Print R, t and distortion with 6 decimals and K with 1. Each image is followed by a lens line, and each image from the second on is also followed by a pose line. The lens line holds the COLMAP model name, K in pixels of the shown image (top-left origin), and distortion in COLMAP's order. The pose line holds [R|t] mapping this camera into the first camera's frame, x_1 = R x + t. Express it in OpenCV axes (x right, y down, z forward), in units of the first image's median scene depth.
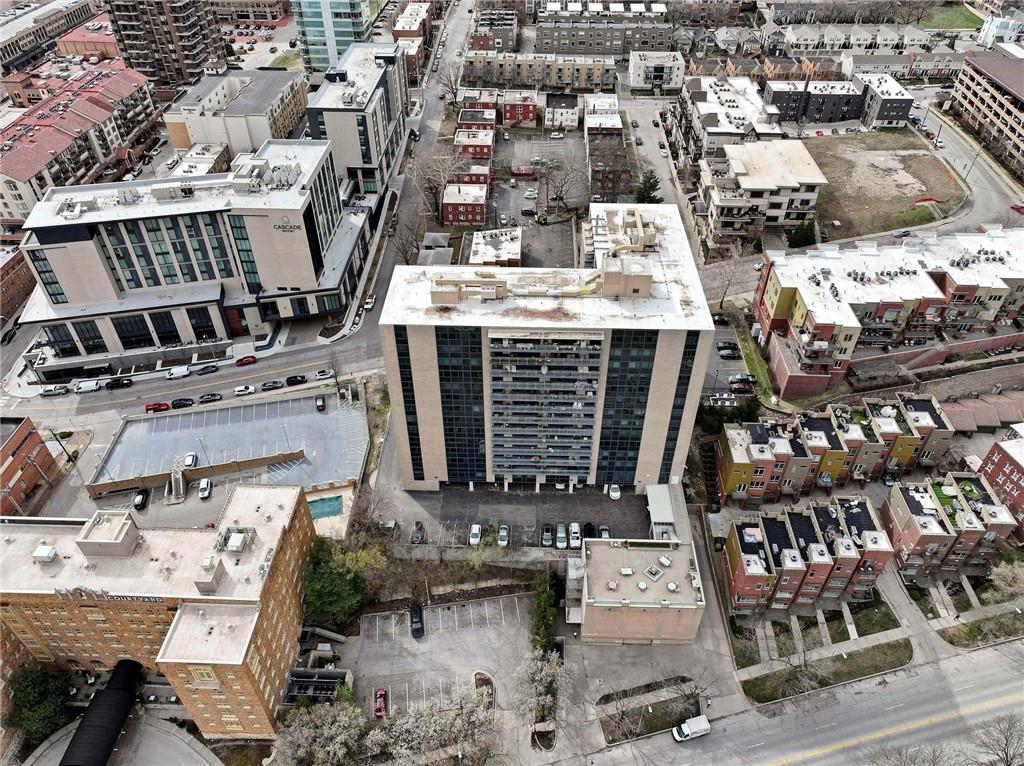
lens RADIAL K [[712.8, 0, 512.0], [0, 712.8, 383.0], [0, 0, 1]] dist [0.003770, 0.009820]
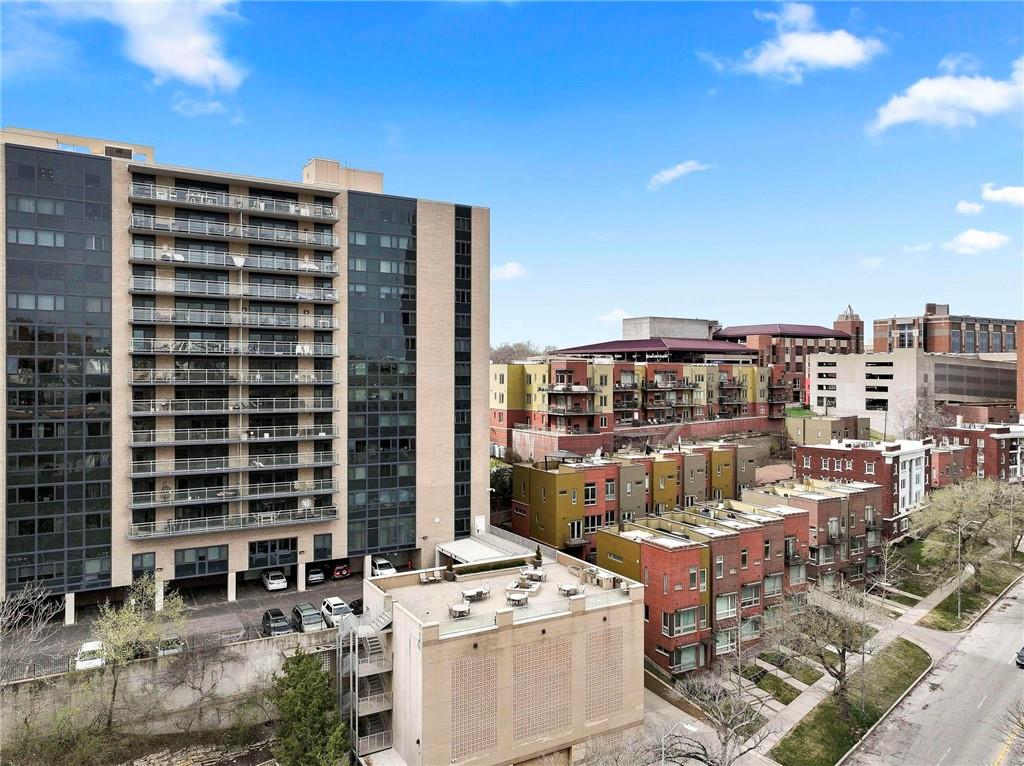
lens RADIAL K [[729.7, 0, 510.6], [0, 729.7, 385.5], [0, 0, 1]] dist [-0.002426, 0.006660]
pose [[0.851554, -0.002444, 0.524262, -0.062104], [0.335854, 0.770397, -0.541932, 0.374734], [-0.402565, 0.637560, 0.656855, 0.517395]]
